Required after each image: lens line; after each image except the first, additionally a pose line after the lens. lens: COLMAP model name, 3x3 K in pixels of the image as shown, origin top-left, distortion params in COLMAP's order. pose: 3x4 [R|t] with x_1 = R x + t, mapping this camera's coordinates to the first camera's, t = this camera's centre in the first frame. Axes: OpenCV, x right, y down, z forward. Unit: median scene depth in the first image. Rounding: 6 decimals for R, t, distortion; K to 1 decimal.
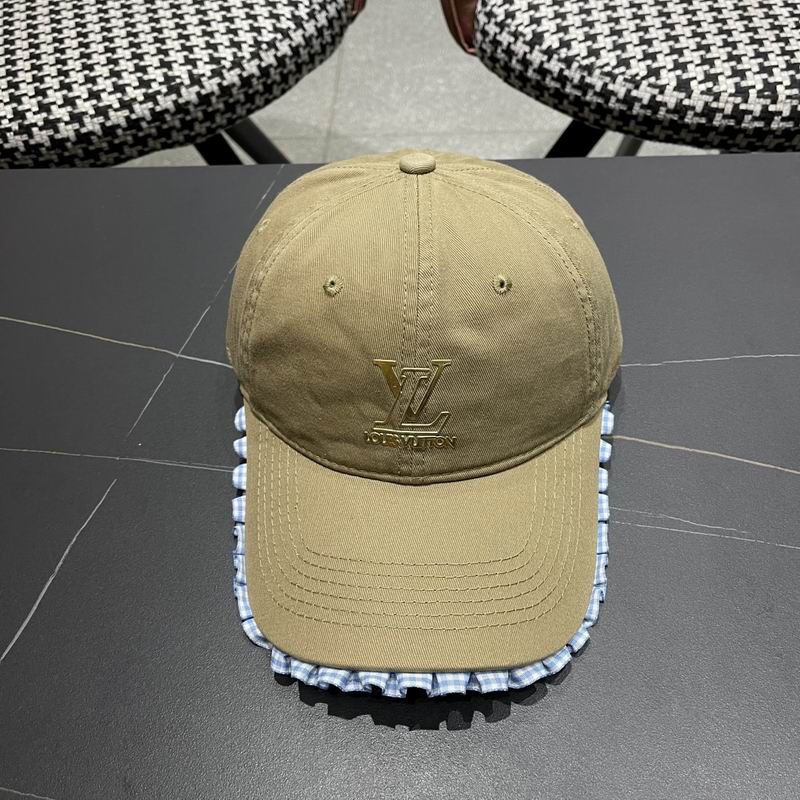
lens RADIAL K [[804.7, 0, 399.5], [0, 804.7, 395.5], [0, 0, 1]] dist [0.016296, 0.000000]
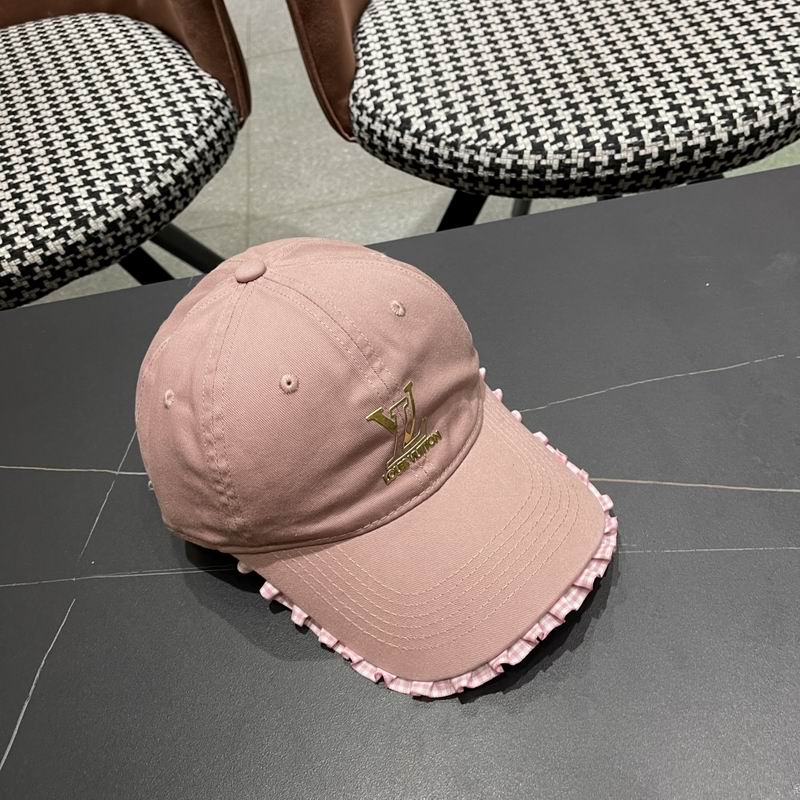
lens RADIAL K [[804.7, 0, 409.5], [0, 804.7, 397.5], [0, 0, 1]] dist [0.016296, 0.000000]
pose [[0.983895, -0.172252, 0.047754, 0.058847], [0.174366, 0.983683, -0.044323, -0.024518], [-0.039340, 0.051936, 0.997875, -0.080967]]
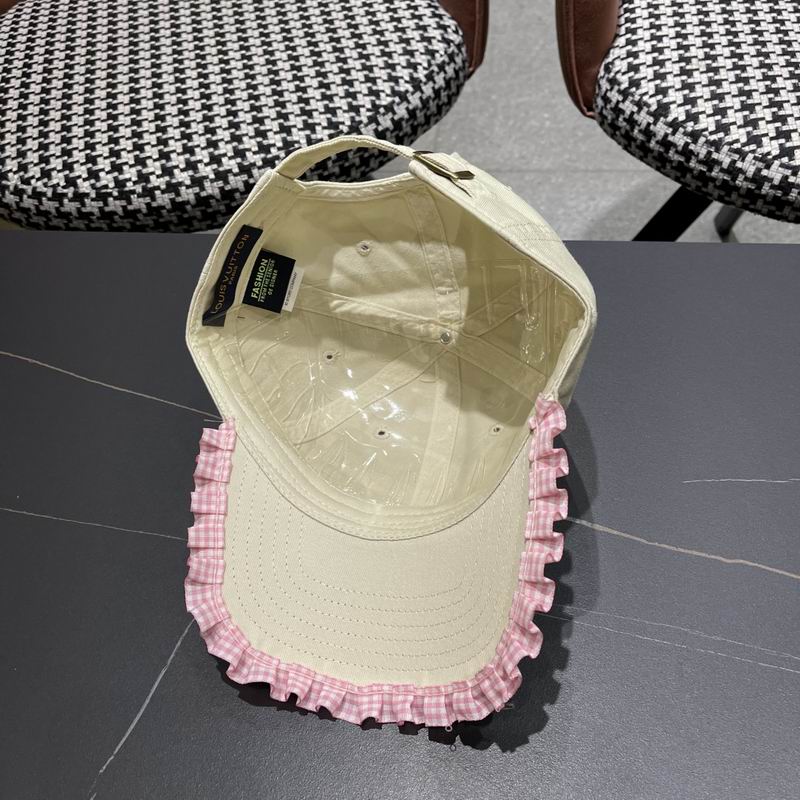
lens RADIAL K [[804.7, 0, 410.6], [0, 804.7, 404.5], [0, 0, 1]] dist [0.016296, 0.000000]
pose [[0.995355, 0.049942, -0.082301, -0.033106], [-0.049375, 0.998741, 0.008909, -0.082543], [0.082642, -0.004804, 0.996568, 0.007036]]
